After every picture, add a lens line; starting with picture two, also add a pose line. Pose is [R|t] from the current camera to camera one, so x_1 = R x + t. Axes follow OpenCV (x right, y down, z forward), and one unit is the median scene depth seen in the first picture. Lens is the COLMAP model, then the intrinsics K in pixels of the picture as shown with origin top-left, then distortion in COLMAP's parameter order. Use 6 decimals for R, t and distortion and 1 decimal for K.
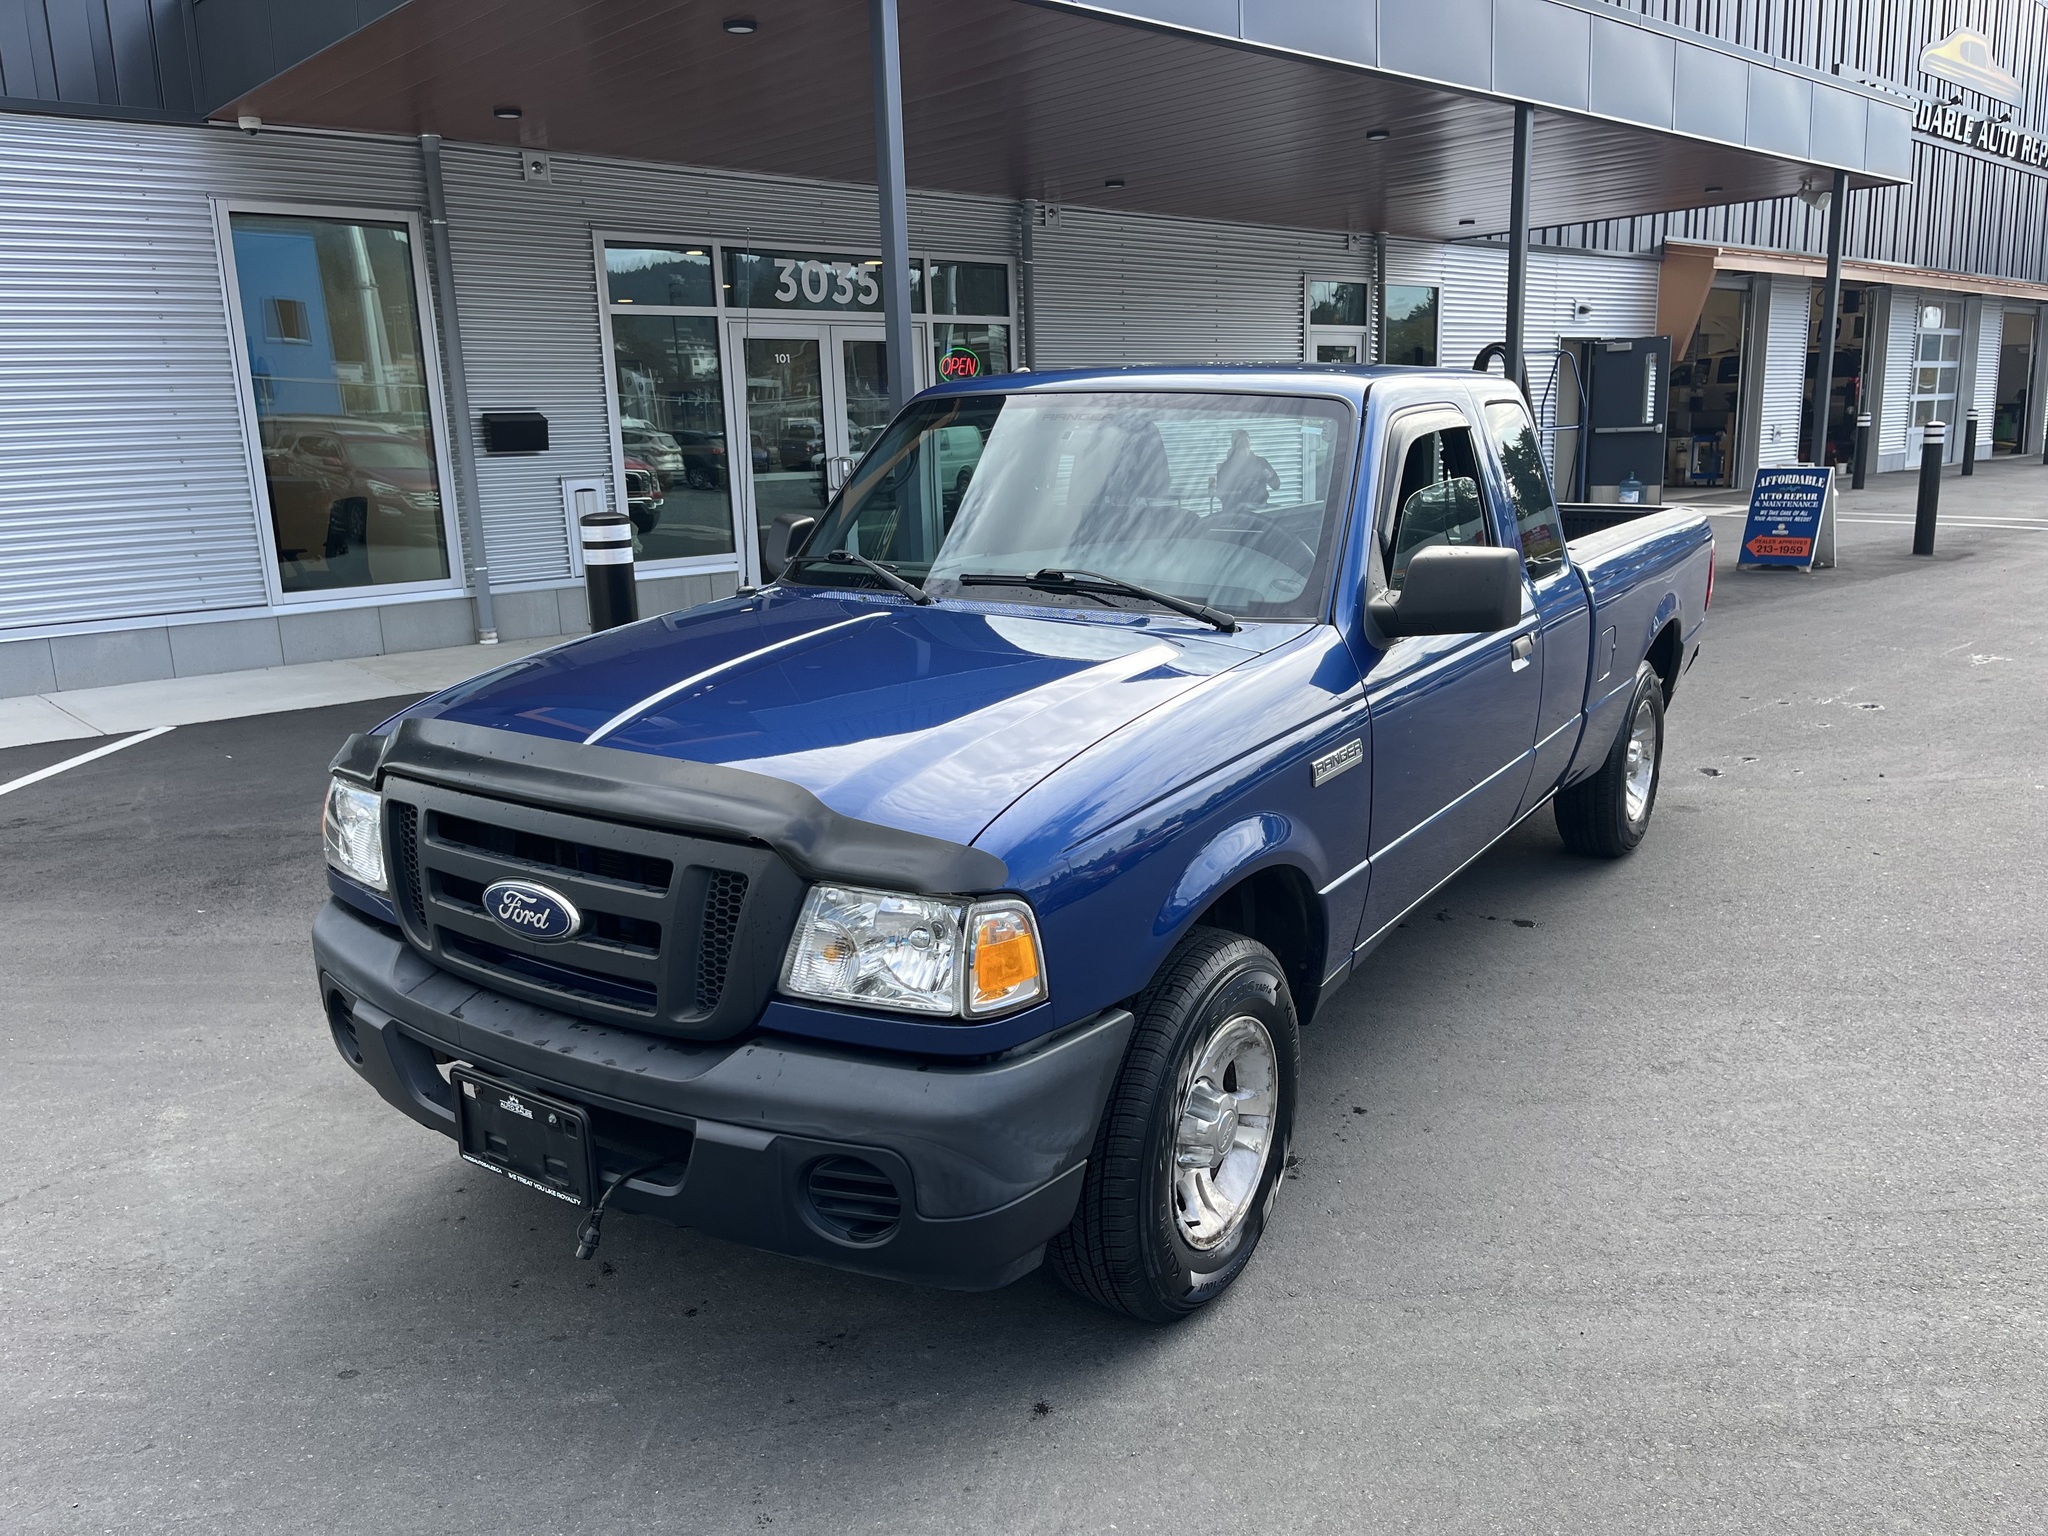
lens RADIAL K [[1589.5, 0, 1047.5], [0, 1589.5, 782.6], [0, 0, 1]] dist [0.089822, -0.148569]
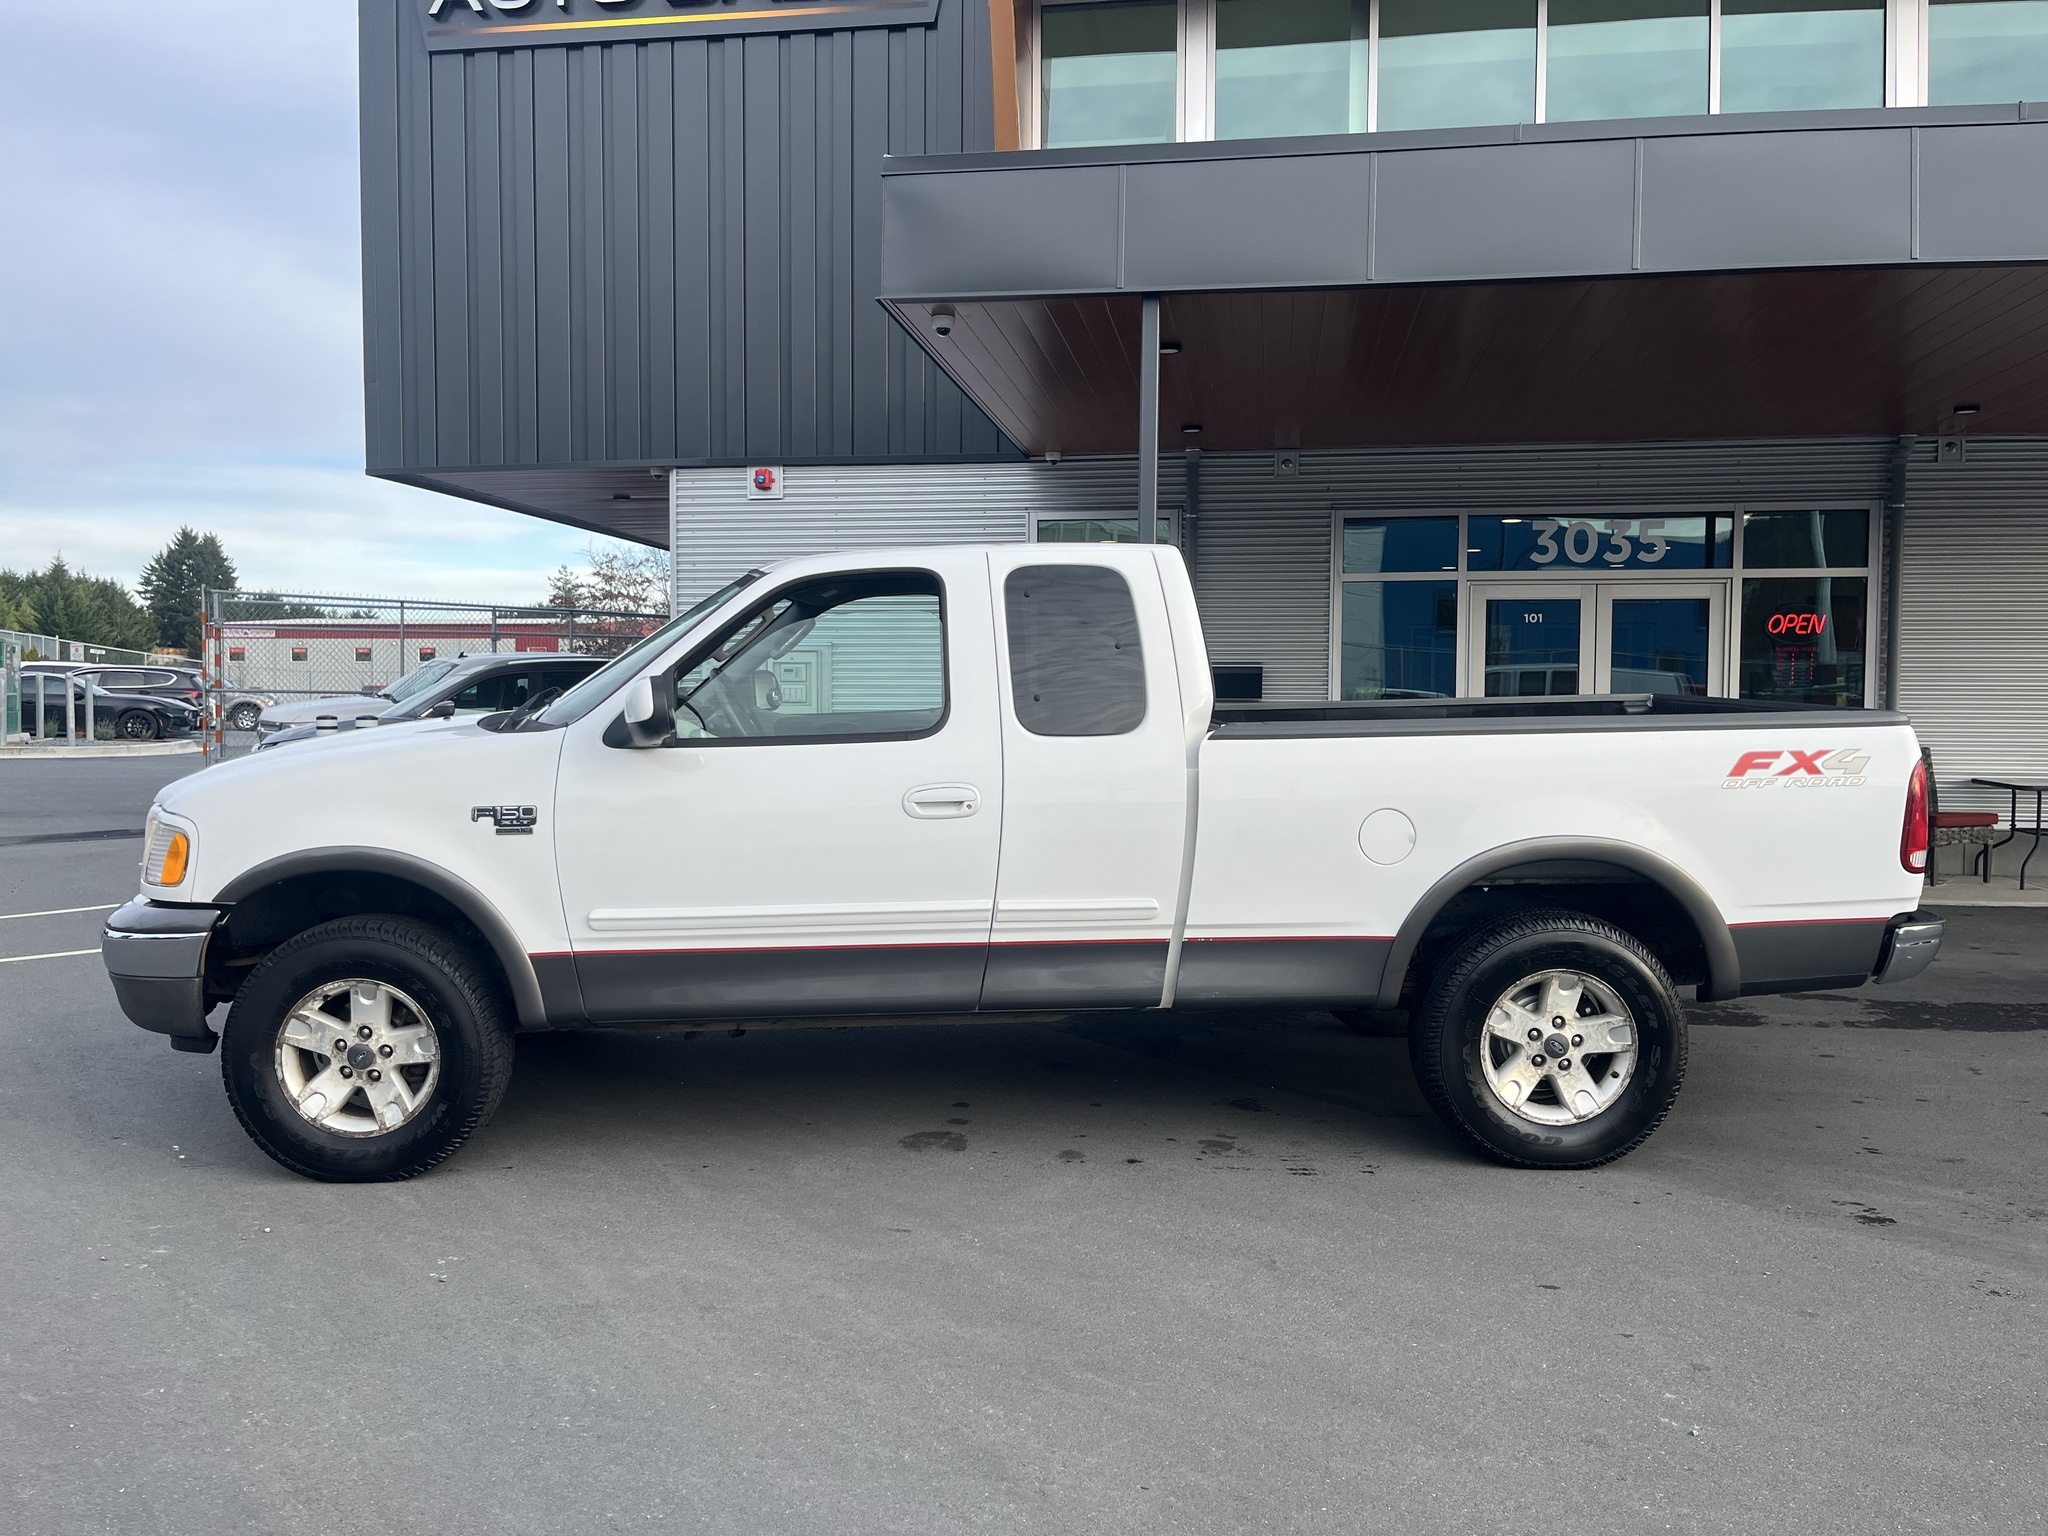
lens RADIAL K [[1593.9, 0, 1024.0], [0, 1593.9, 768.0], [0, 0, 1]] dist [0.075951, -0.125492]
pose [[0.595222, 0.064779, -0.800946, 0.437033], [-0.200498, 0.977192, -0.069967, -0.038044], [0.778146, 0.202234, 0.594635, 0.169461]]
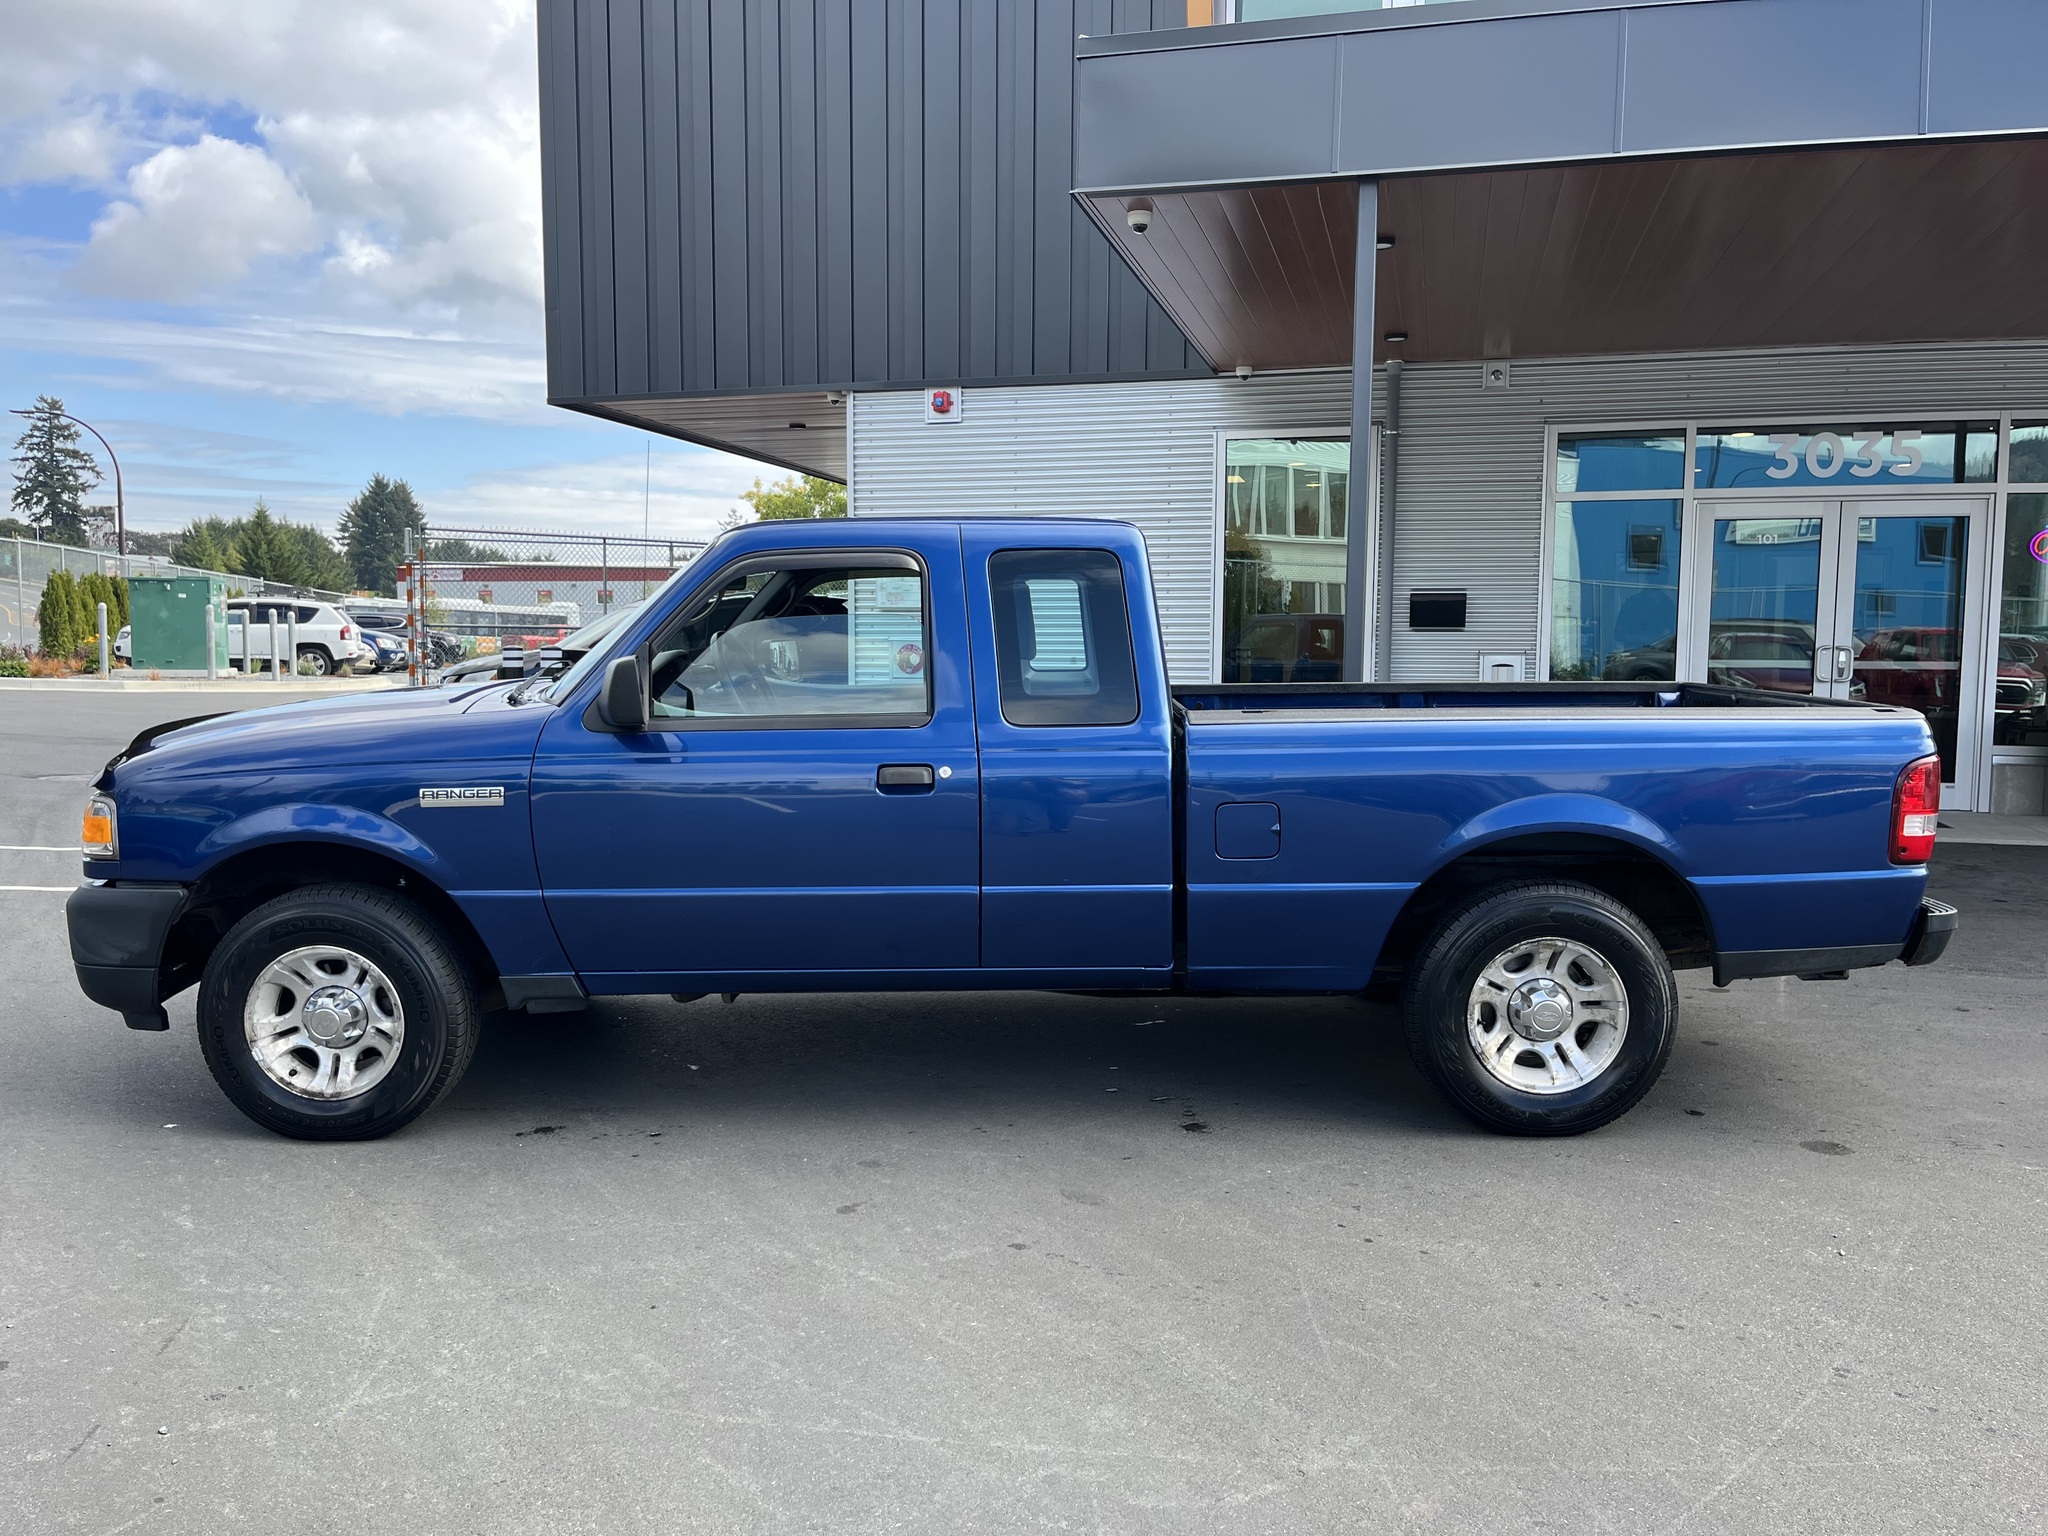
lens RADIAL K [[1588.4, 0, 1019.9], [0, 1588.4, 783.8], [0, 0, 1]] dist [0.074973, -0.124043]
pose [[0.510931, 0.105504, -0.853123, 0.402698], [-0.211655, 0.977327, -0.005895, -0.029045], [0.833157, 0.183580, 0.521677, 0.177810]]
